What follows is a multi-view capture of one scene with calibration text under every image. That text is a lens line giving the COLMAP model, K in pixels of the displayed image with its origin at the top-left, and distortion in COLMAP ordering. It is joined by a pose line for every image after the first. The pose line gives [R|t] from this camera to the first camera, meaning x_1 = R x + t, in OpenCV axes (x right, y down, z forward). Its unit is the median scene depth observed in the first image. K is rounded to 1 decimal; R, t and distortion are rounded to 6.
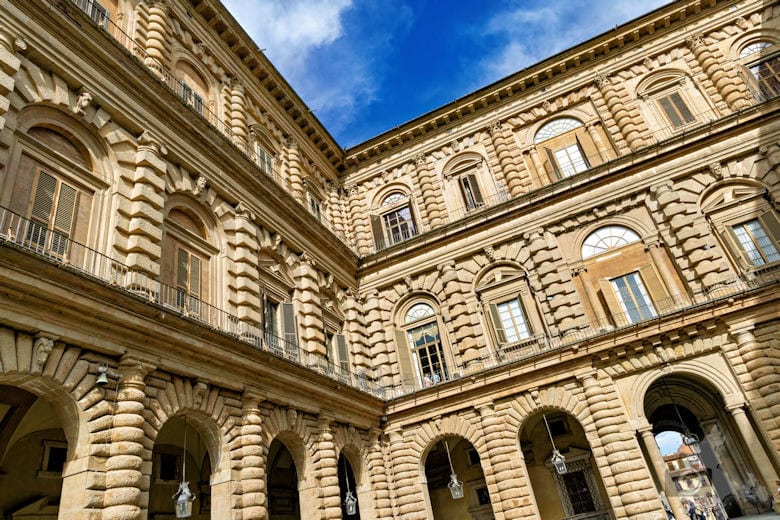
lens RADIAL K [[524.4, 0, 390.0], [0, 524.4, 260.0], [0, 0, 1]] dist [0.001822, -0.000940]
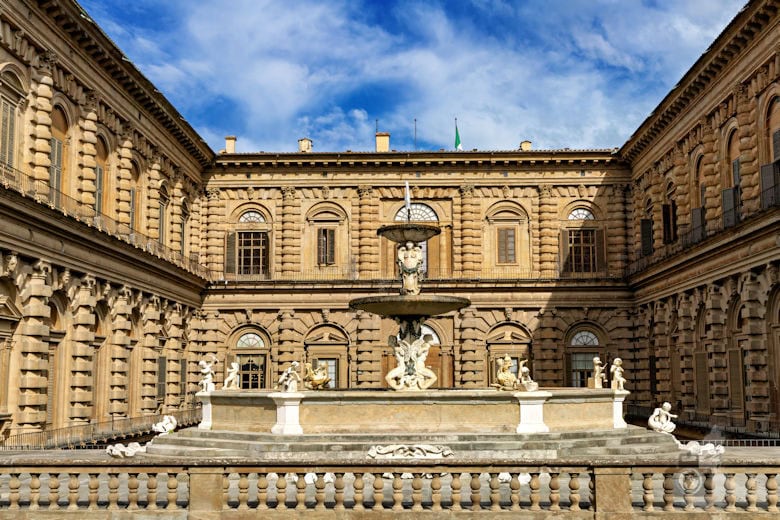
lens RADIAL K [[978.1, 0, 390.0], [0, 978.1, 260.0], [0, 0, 1]] dist [0.021922, 0.017786]
pose [[0.911494, 0.212914, 0.351918, -0.452216], [-0.326455, 0.894965, 0.304080, -0.797554], [-0.250211, -0.392053, 0.885262, -0.876177]]
